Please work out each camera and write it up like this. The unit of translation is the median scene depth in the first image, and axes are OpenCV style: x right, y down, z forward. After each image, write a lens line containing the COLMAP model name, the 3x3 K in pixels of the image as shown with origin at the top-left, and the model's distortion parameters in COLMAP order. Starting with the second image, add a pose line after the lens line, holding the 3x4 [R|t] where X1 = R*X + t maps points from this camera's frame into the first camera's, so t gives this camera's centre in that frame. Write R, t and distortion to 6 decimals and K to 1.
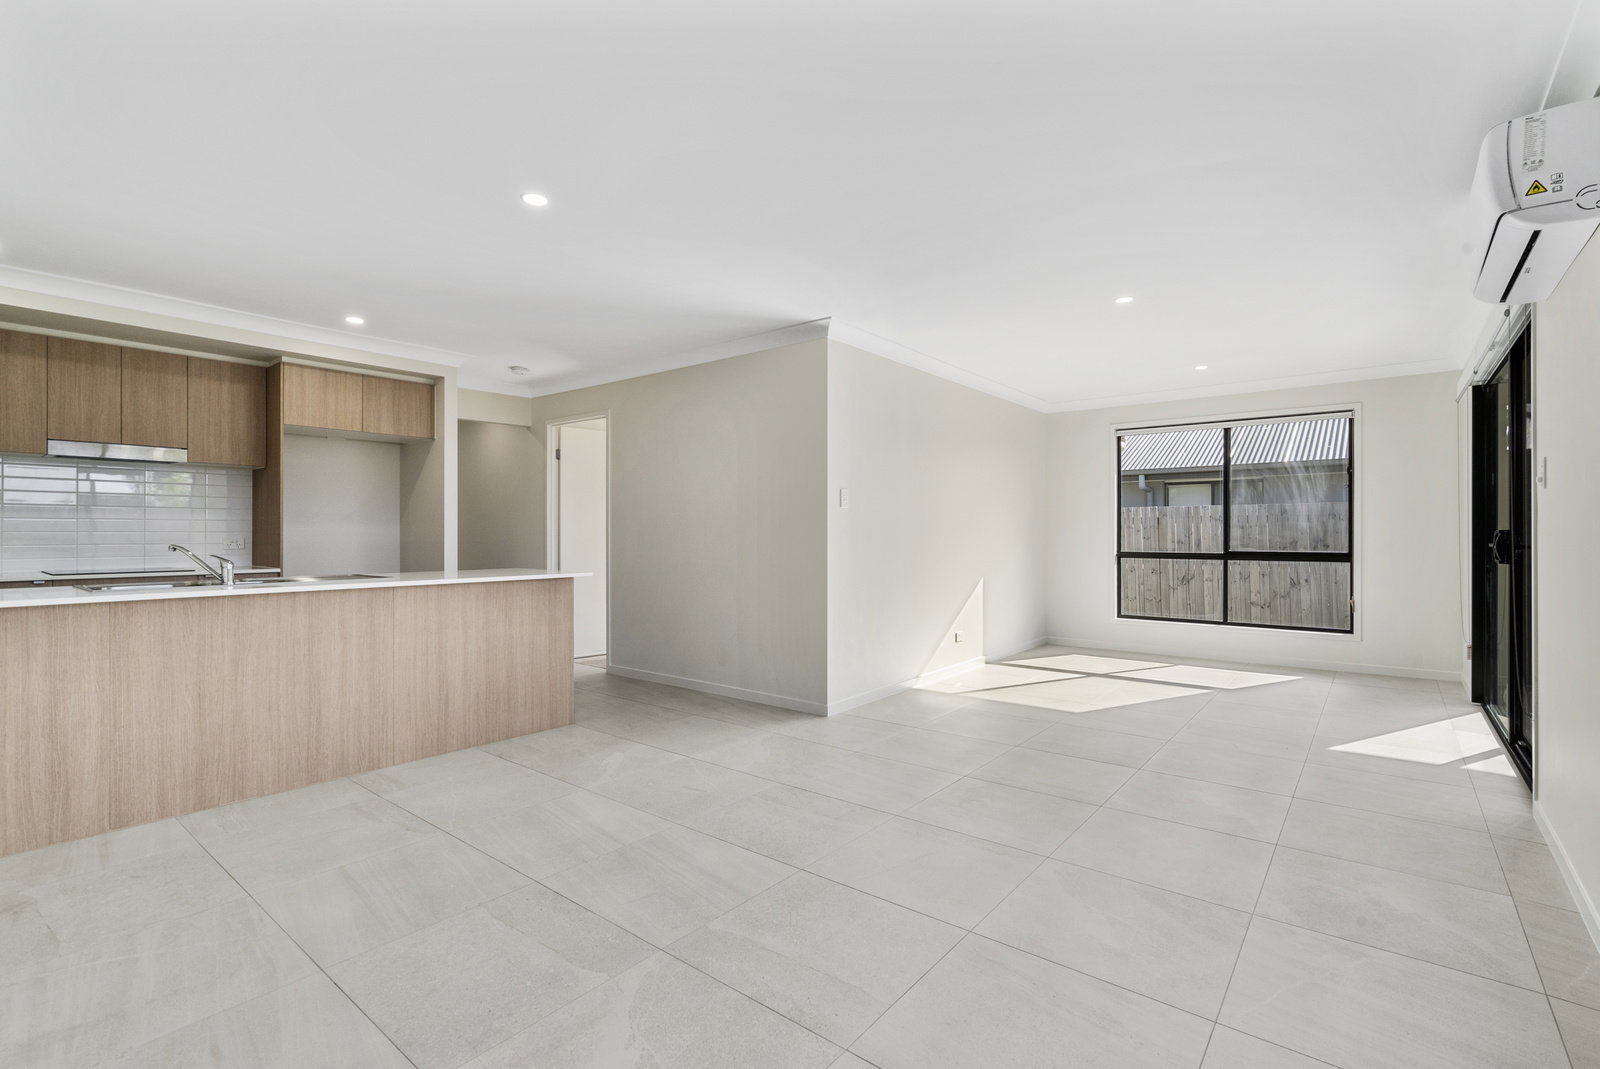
lens RADIAL K [[731.1, 0, 800.0], [0, 731.1, 534.5], [0, 0, 1]] dist [-0.000057, -0.000613]
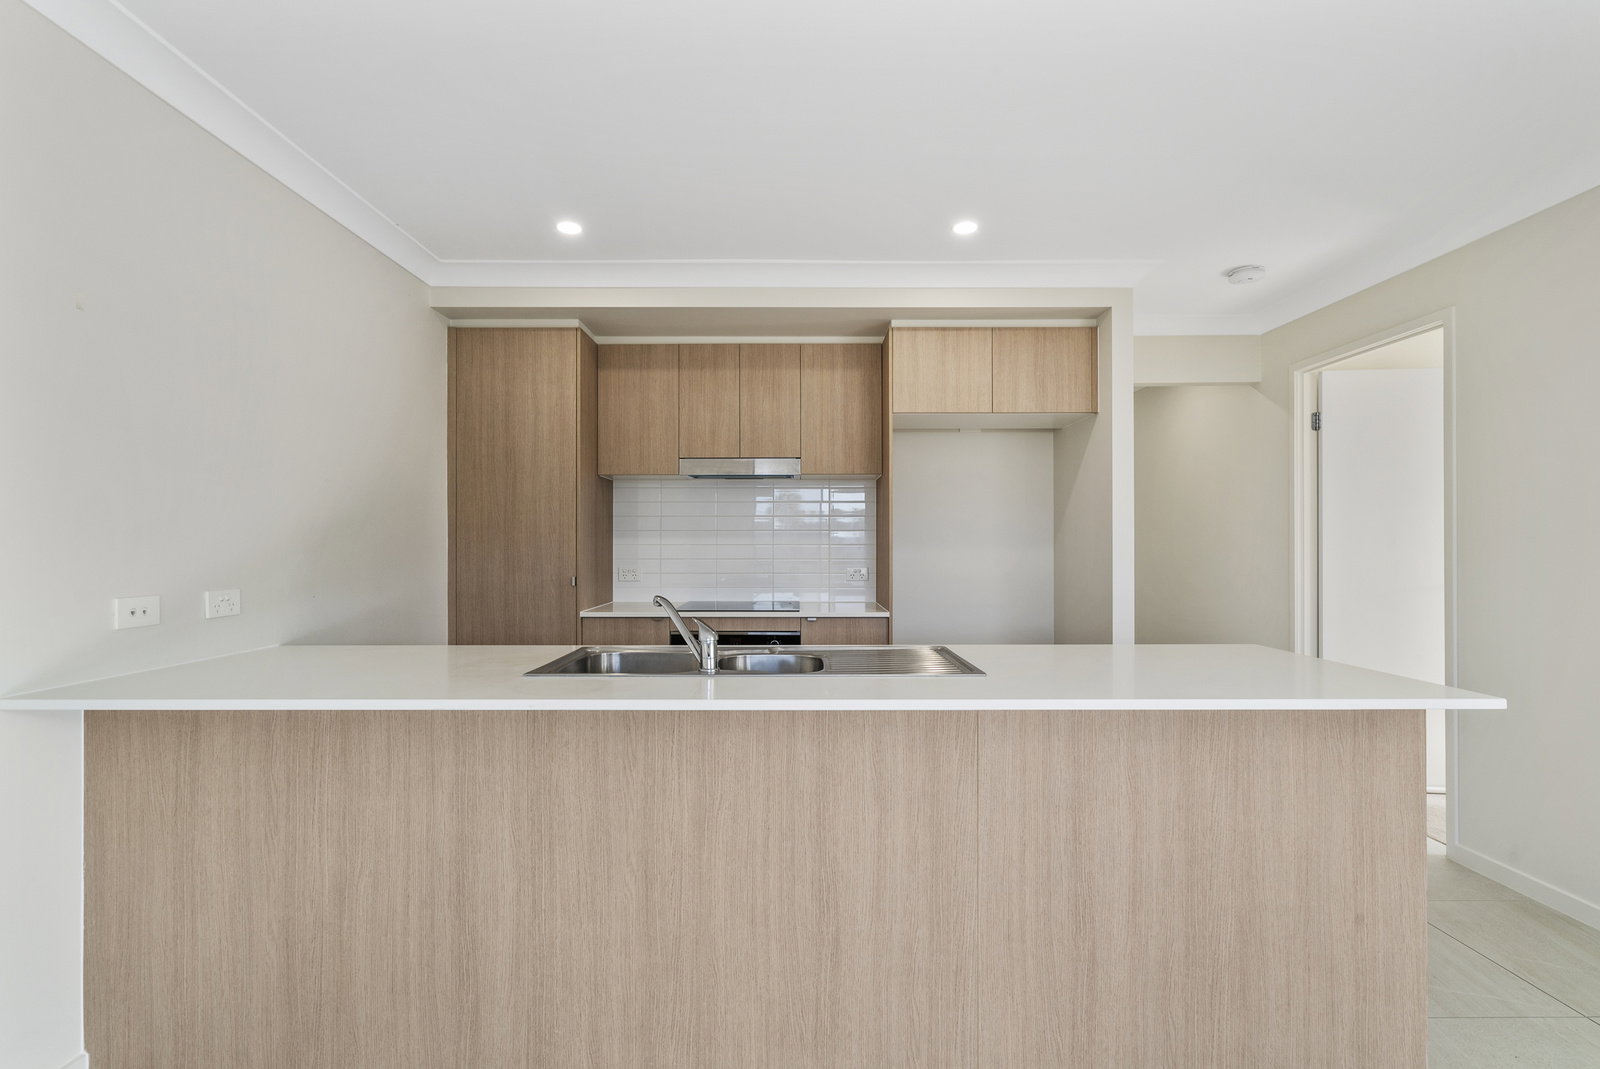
lens RADIAL K [[708.6, 0, 800.0], [0, 708.6, 534.5], [0, 0, 1]] dist [-0.001425, 0.000122]
pose [[0.620526, -0.007631, -0.784149, -0.216020], [-0.001147, 0.999943, -0.010638, -0.022330], [0.784185, 0.007501, 0.620481, 0.501258]]
